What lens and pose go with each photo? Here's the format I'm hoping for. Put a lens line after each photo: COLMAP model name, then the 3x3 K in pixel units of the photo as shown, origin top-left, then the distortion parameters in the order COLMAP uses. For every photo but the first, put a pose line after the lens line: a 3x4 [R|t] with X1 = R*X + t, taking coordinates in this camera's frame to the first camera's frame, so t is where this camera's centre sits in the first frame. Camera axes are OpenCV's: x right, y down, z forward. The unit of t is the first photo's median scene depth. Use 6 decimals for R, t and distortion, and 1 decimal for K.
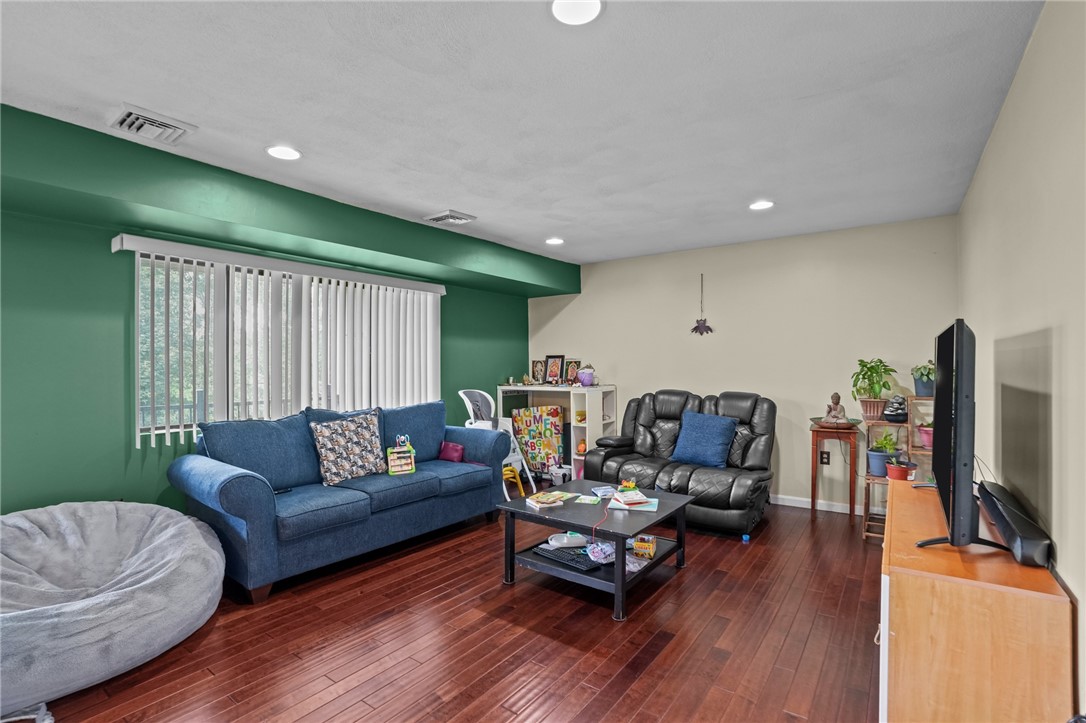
lens RADIAL K [[512.1, 0, 542.3], [0, 512.1, 368.6], [0, 0, 1]] dist [-0.066996, 0.030252]
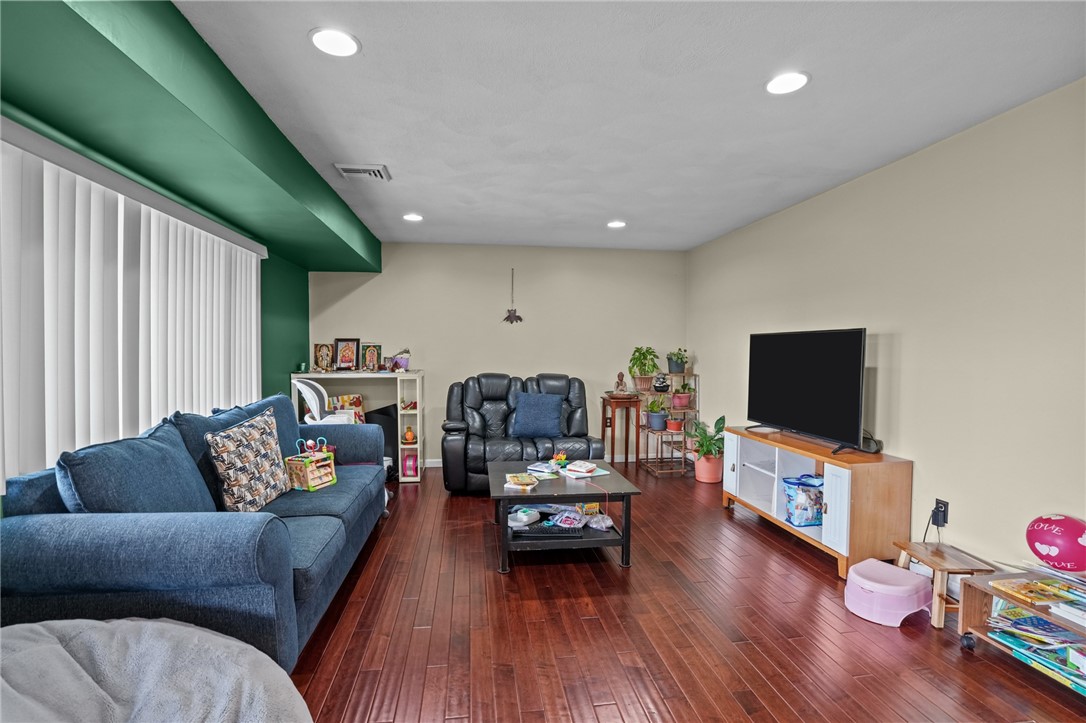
lens RADIAL K [[505.8, 0, 543.0], [0, 505.8, 361.5], [0, 0, 1]] dist [-0.000545, 0.000241]
pose [[0.723250, -0.008096, 0.690538, -0.500516], [-0.003549, 0.999874, 0.015440, -0.000585], [-0.690577, -0.013618, 0.723131, 0.177283]]
